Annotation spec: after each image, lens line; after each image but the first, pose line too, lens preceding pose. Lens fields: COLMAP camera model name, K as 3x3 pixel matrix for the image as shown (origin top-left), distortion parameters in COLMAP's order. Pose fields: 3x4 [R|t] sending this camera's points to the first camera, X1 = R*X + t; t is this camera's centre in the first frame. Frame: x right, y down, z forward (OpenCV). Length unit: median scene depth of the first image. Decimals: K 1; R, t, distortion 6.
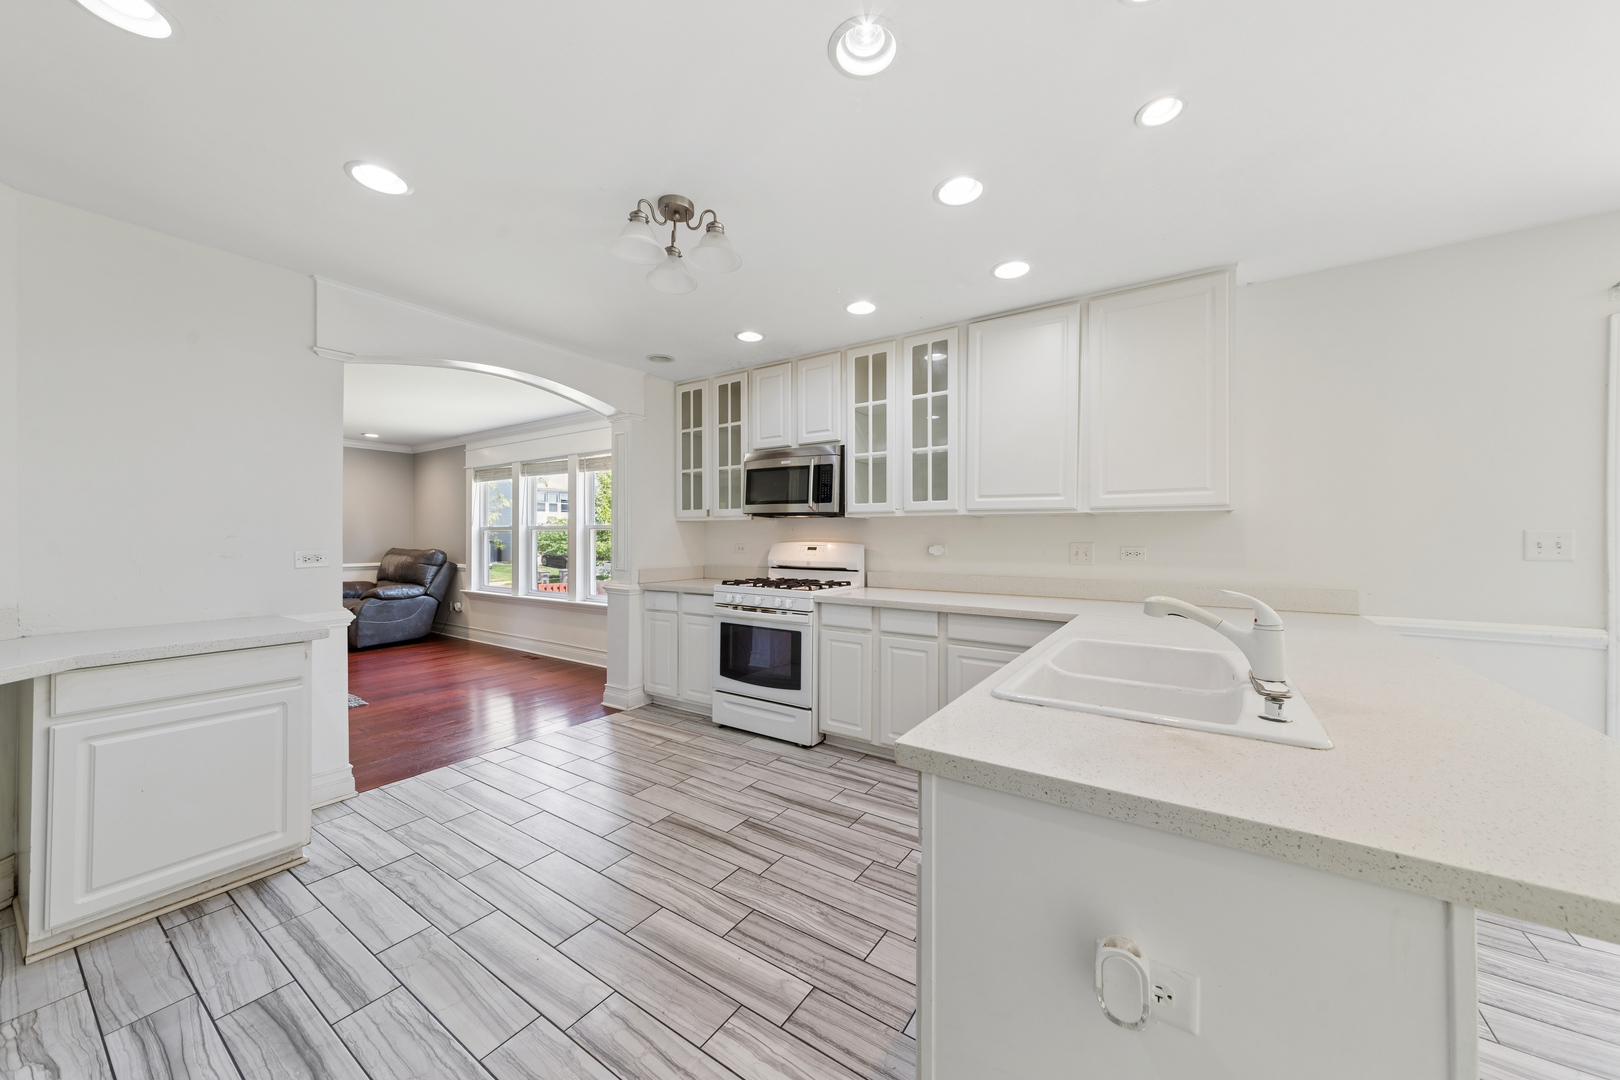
lens RADIAL K [[566.8, 0, 809.2], [0, 566.8, 534.1], [0, 0, 1]] dist [0.001561, 0.000066]
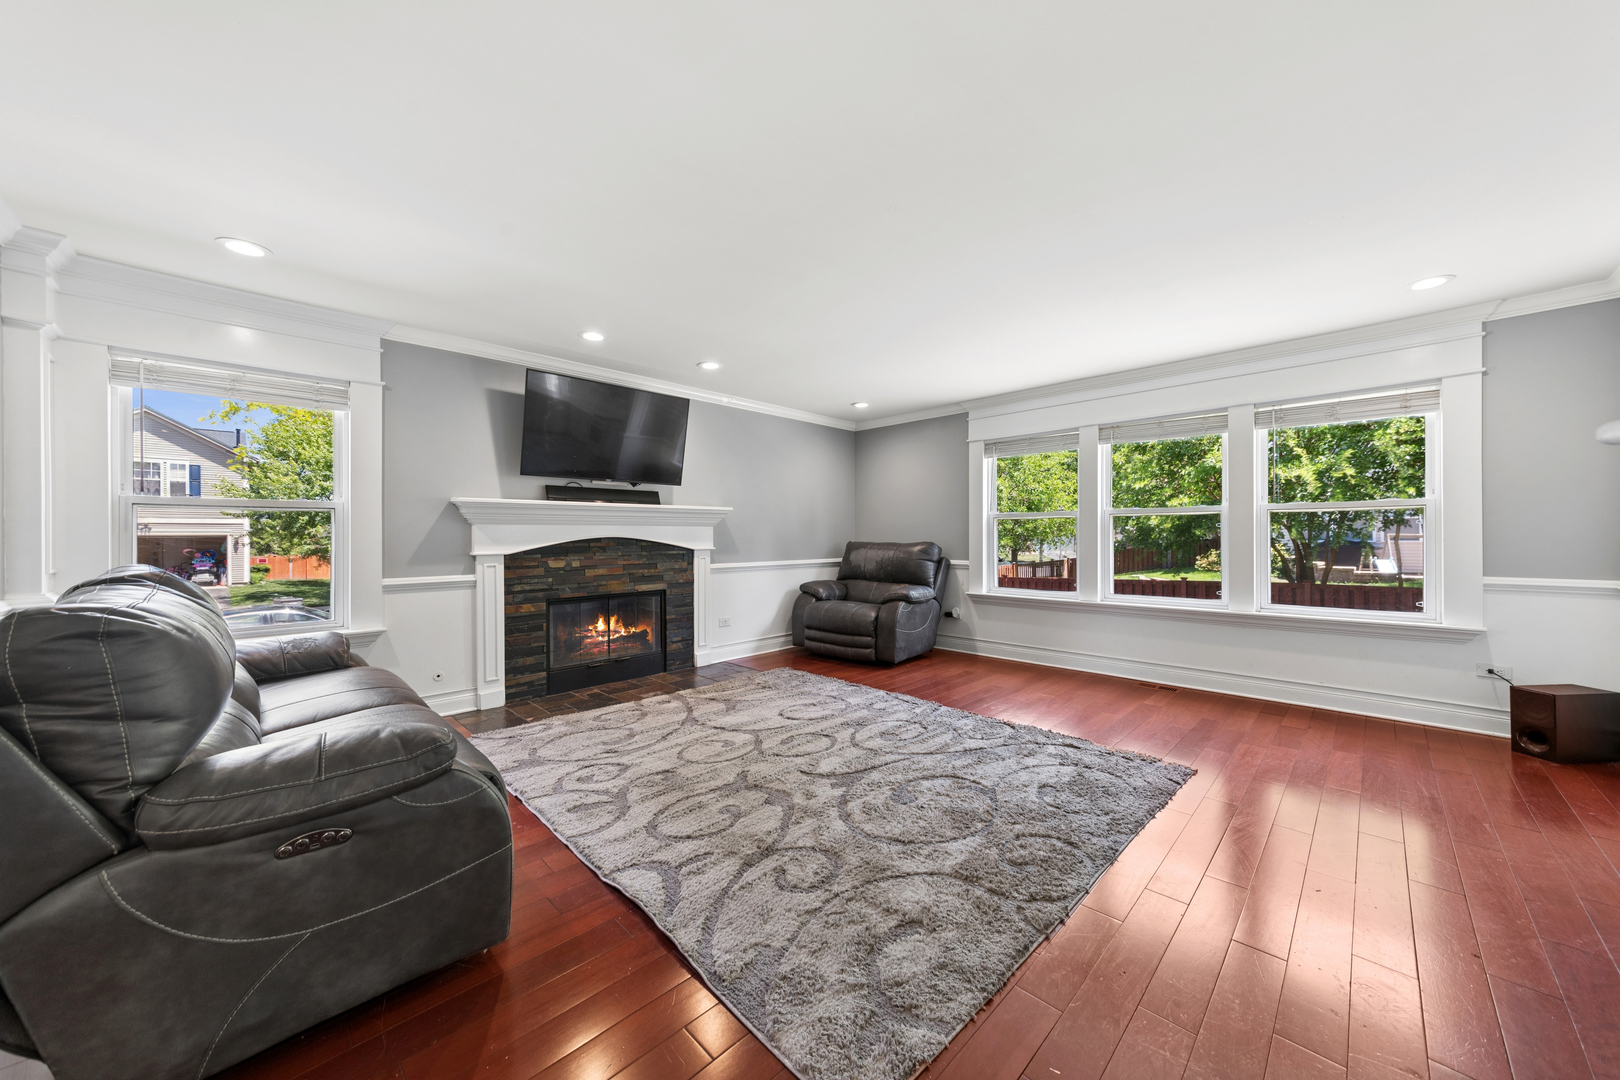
lens RADIAL K [[566.8, 0, 810.9], [0, 566.8, 535.1], [0, 0, 1]] dist [0.001561, 0.000066]
pose [[0.979850, -0.007012, -0.199614, -1.157769], [0.008566, 0.999939, 0.006921, 0.016447], [0.199553, -0.008491, 0.979850, 0.283081]]
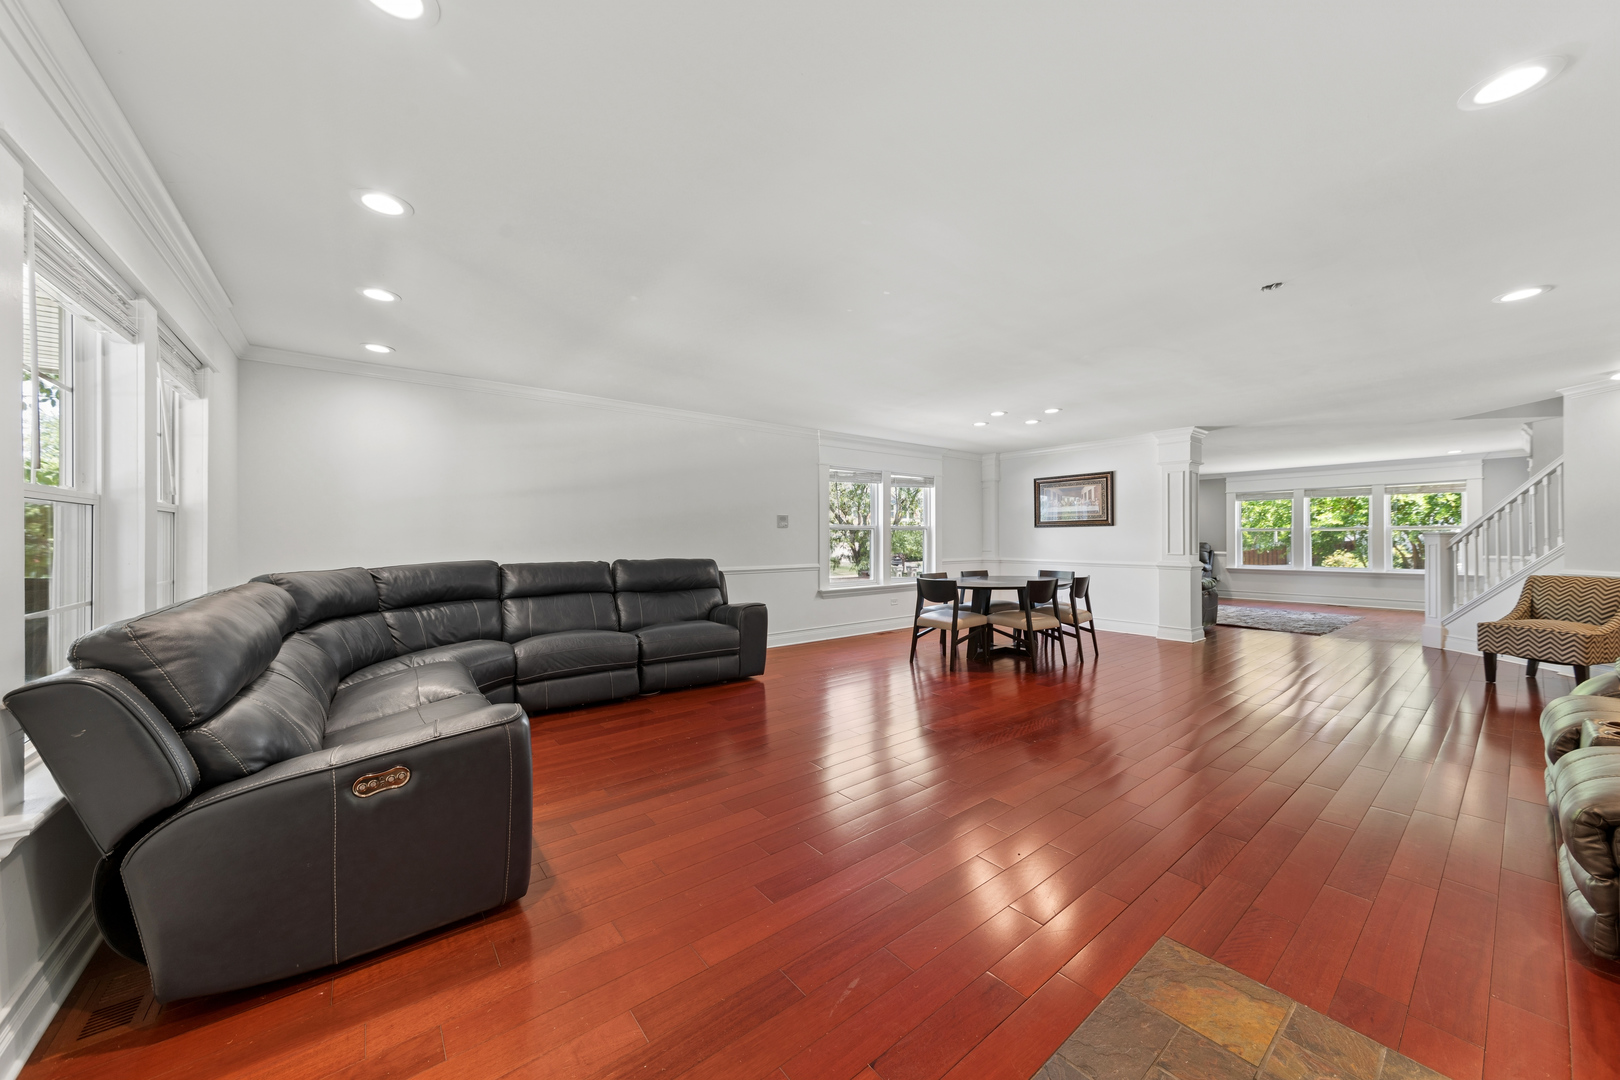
lens RADIAL K [[566.8, 0, 812.3], [0, 566.8, 538.6], [0, 0, 1]] dist [0.001561, 0.000066]
pose [[0.949906, -0.004057, -0.312510, -2.142014], [0.007287, 0.999931, 0.009169, -0.014643], [0.312451, -0.010987, 0.949870, -1.621584]]
